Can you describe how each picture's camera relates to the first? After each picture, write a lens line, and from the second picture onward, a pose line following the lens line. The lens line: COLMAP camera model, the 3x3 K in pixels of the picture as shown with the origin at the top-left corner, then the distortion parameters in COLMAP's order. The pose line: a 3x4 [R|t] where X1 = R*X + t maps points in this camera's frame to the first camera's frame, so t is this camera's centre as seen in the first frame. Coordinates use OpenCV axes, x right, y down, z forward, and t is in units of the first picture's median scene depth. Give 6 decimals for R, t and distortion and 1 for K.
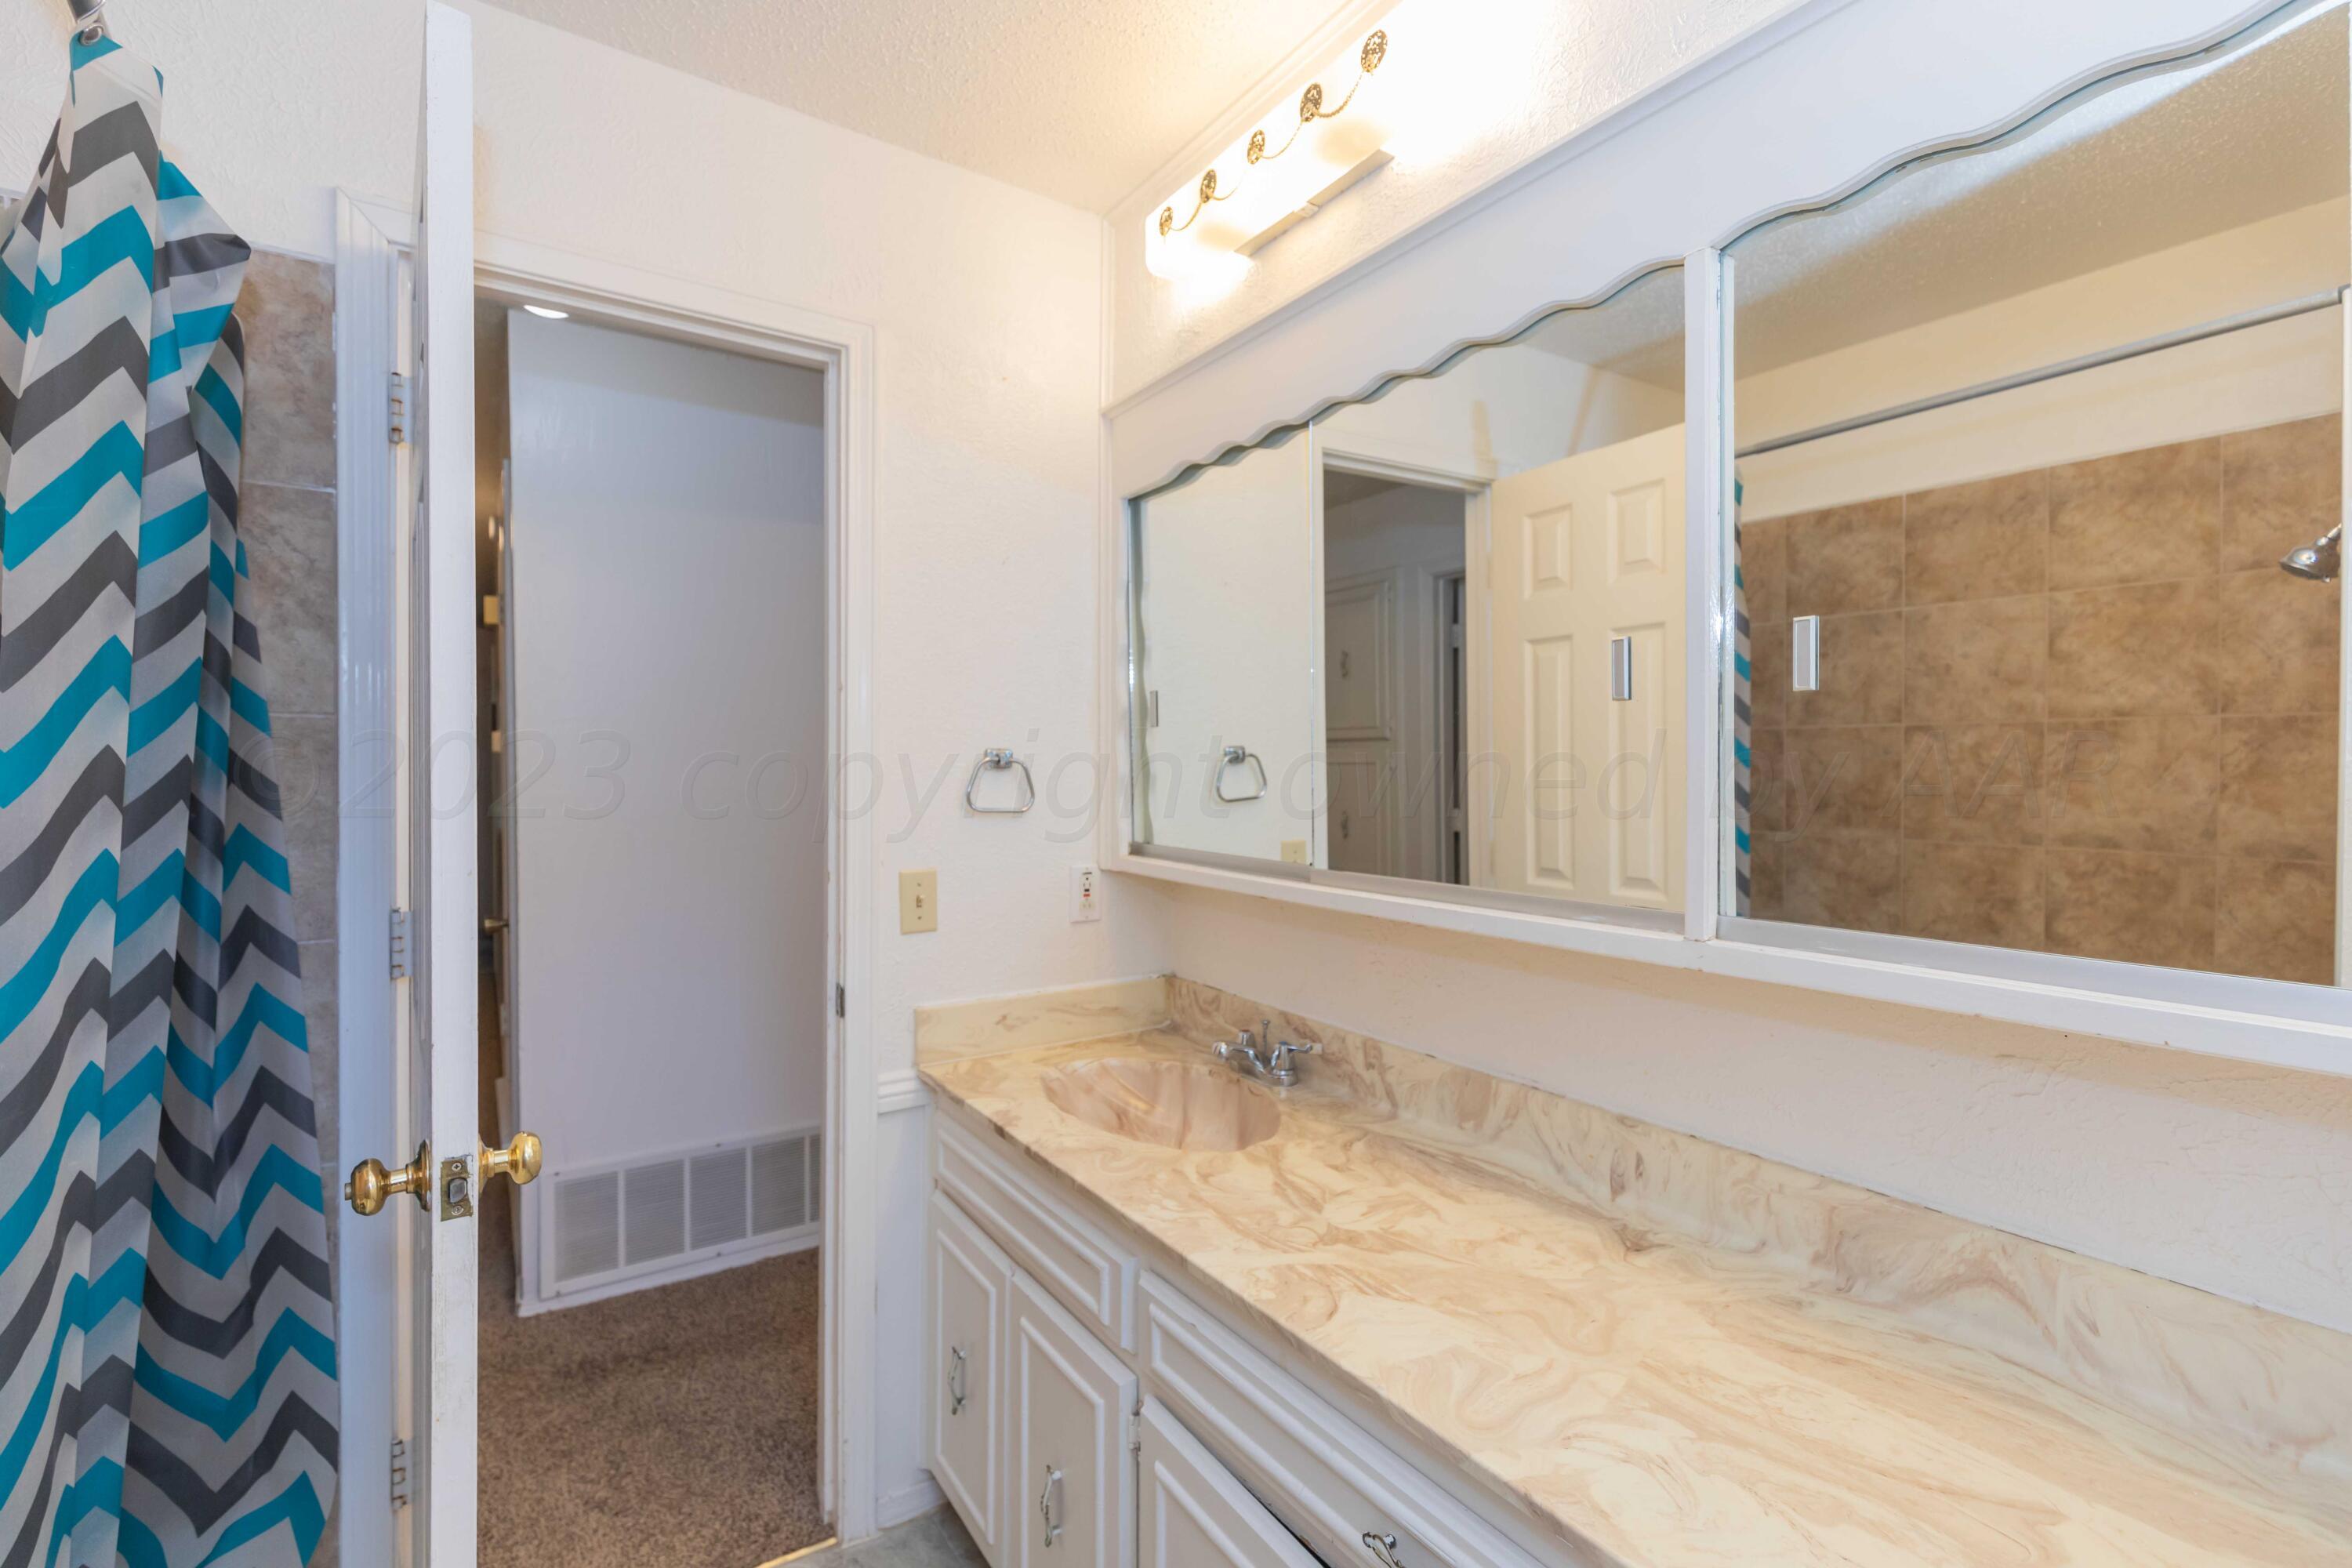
lens RADIAL K [[1078.7, 0, 1199.3], [0, 1078.7, 779.1], [0, 0, 1]] dist [0.004586, -0.001023]
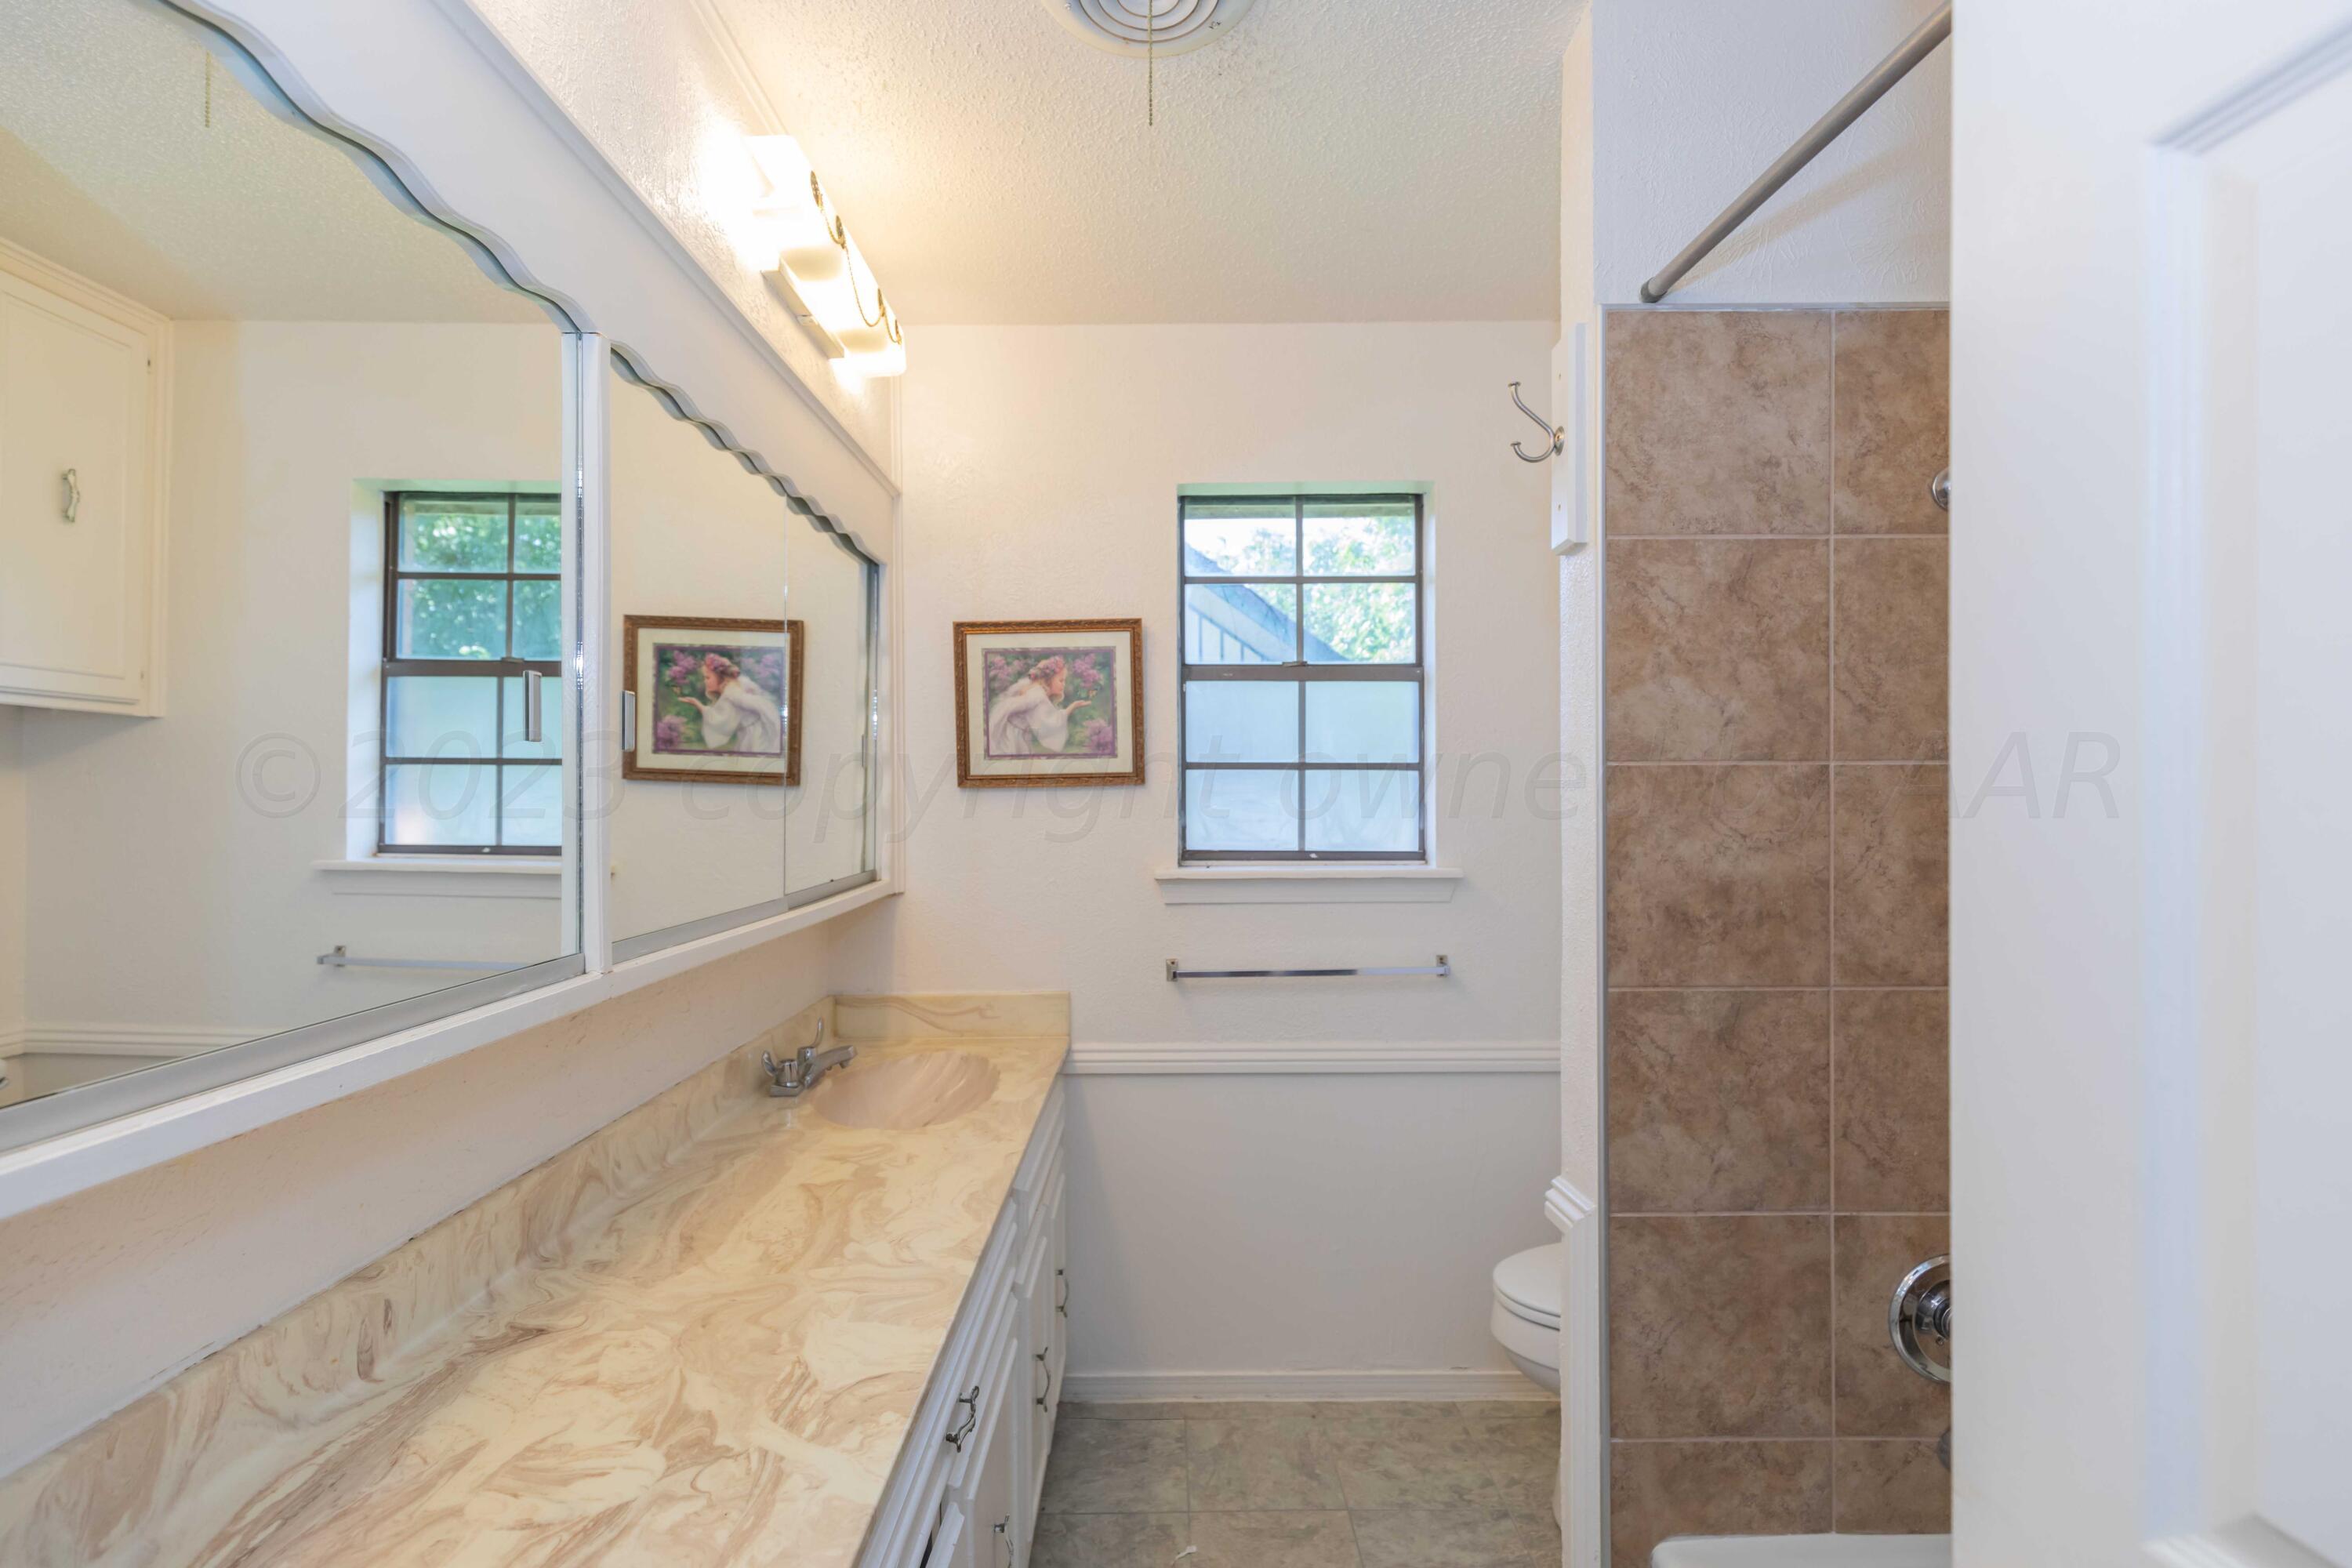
lens RADIAL K [[1078.7, 0, 1188.1], [0, 1078.7, 783.5], [0, 0, 1]] dist [0.004586, -0.001023]
pose [[-0.843172, 0.004986, 0.537620, -0.573940], [0.001342, 0.999973, -0.007169, -0.029298], [-0.537642, -0.005323, -0.843156, 1.498534]]
